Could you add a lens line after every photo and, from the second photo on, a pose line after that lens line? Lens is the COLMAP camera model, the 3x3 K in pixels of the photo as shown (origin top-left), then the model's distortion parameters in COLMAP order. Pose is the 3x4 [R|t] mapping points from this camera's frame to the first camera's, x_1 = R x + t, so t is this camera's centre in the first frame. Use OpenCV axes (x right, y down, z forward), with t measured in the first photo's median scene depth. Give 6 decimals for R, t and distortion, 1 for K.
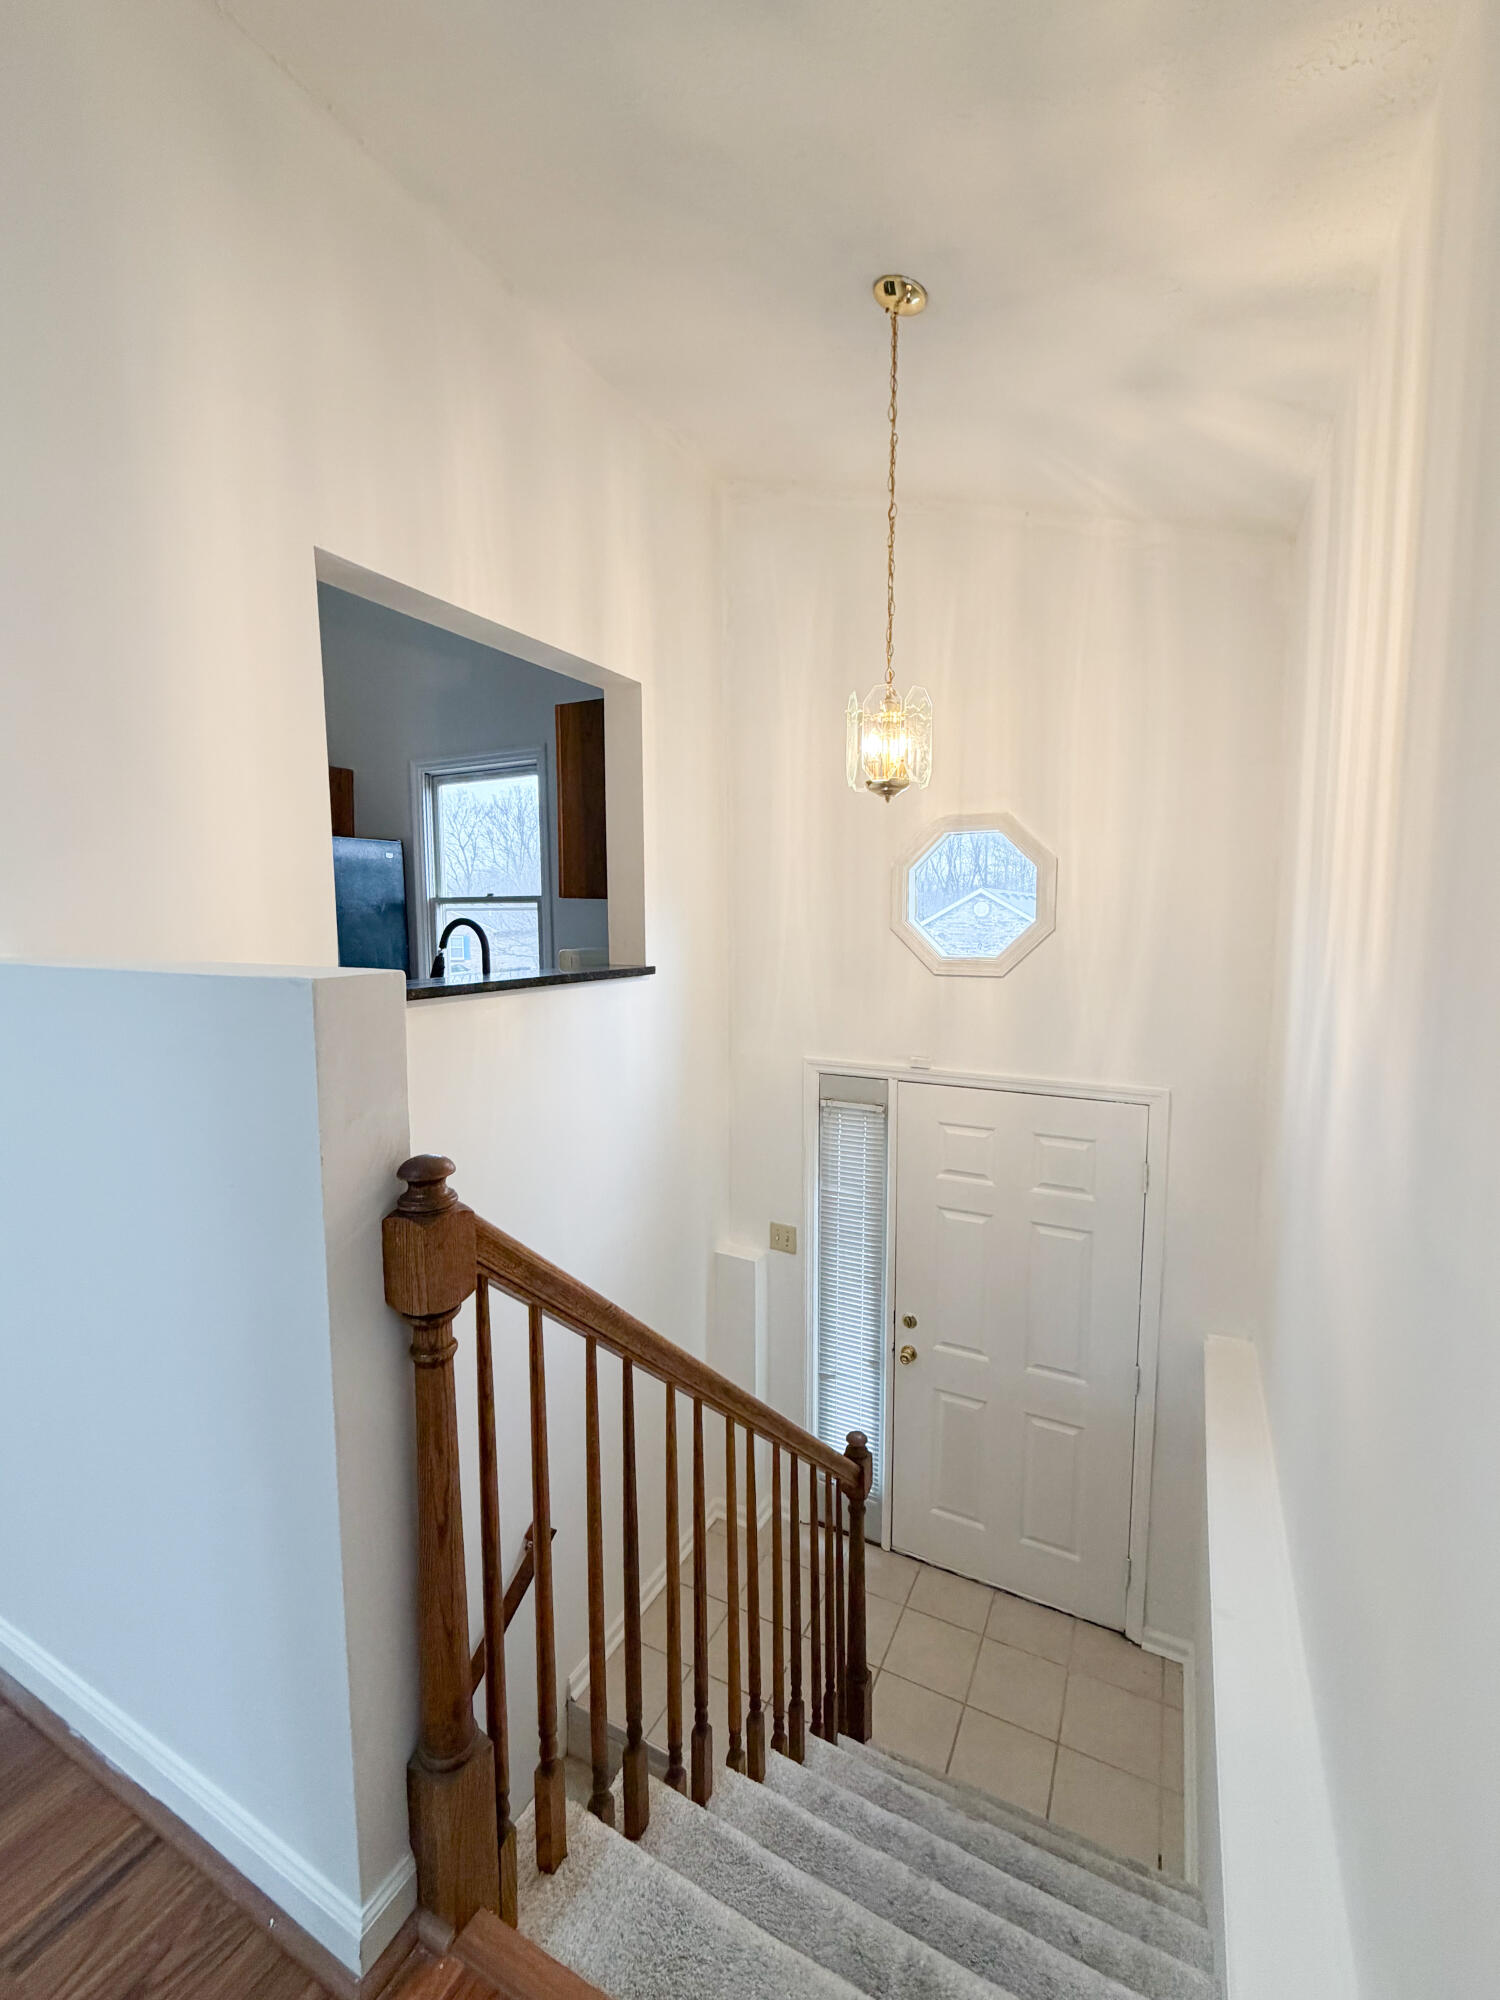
lens RADIAL K [[801.1, 0, 755.5], [0, 801.1, 995.4], [0, 0, 1]] dist [0.002281, -0.000184]
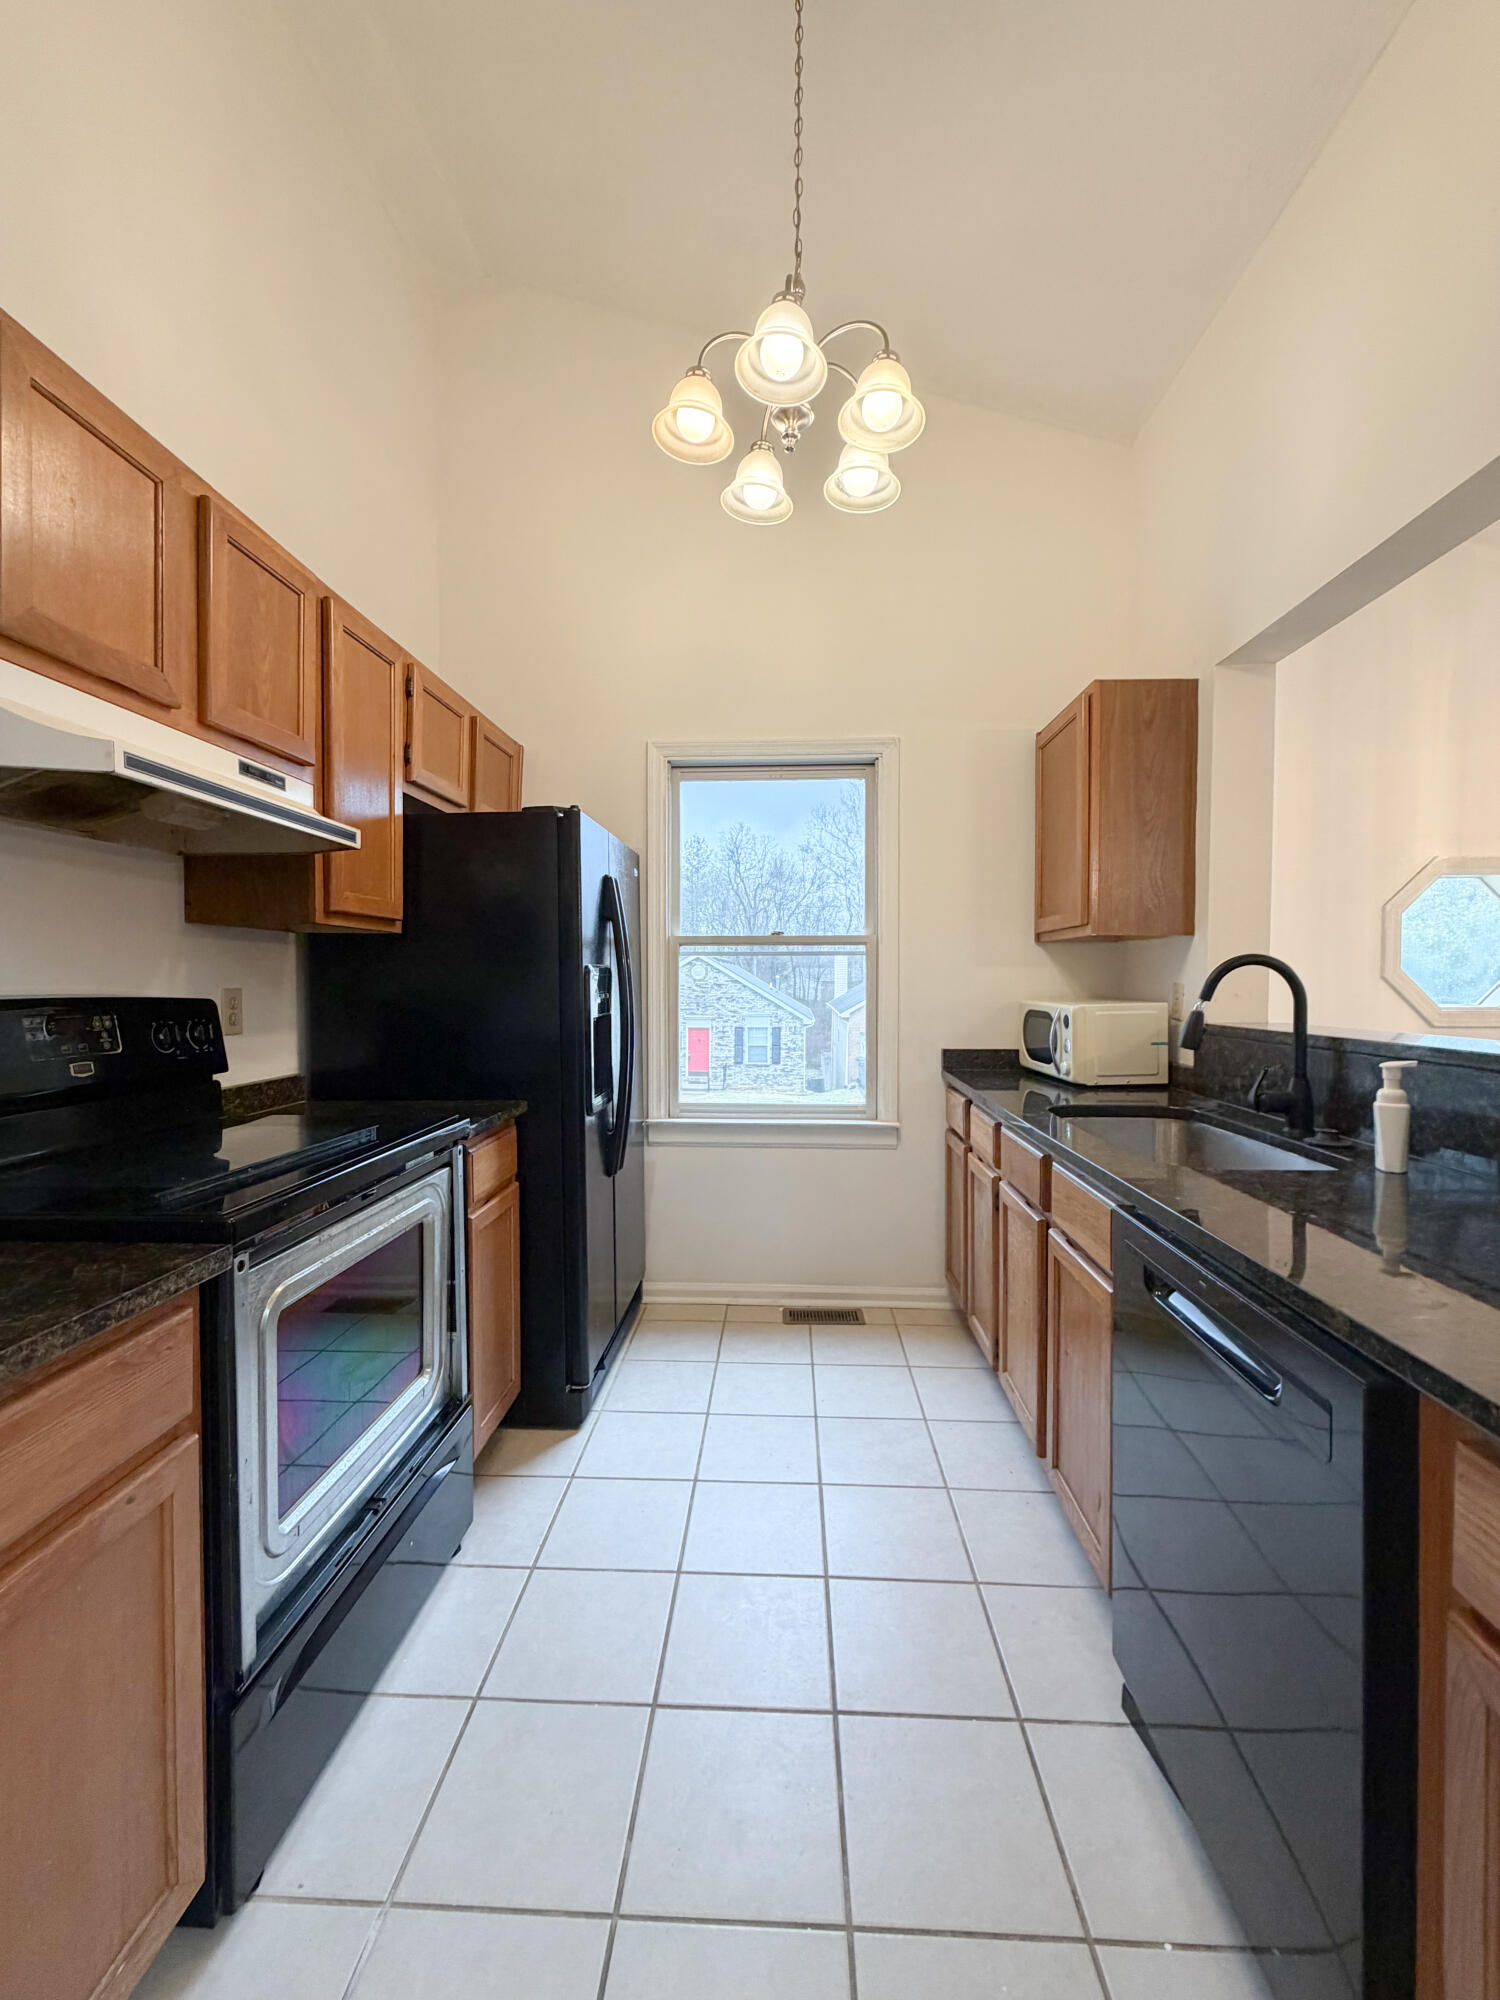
lens RADIAL K [[801.1, 0, 751.8], [0, 801.1, 993.7], [0, 0, 1]] dist [0.002281, -0.000184]
pose [[0.912800, -0.004111, 0.408386, -0.649591], [0.037184, 0.996633, -0.073080, -0.019511], [-0.406710, 0.081893, 0.909879, 0.356249]]
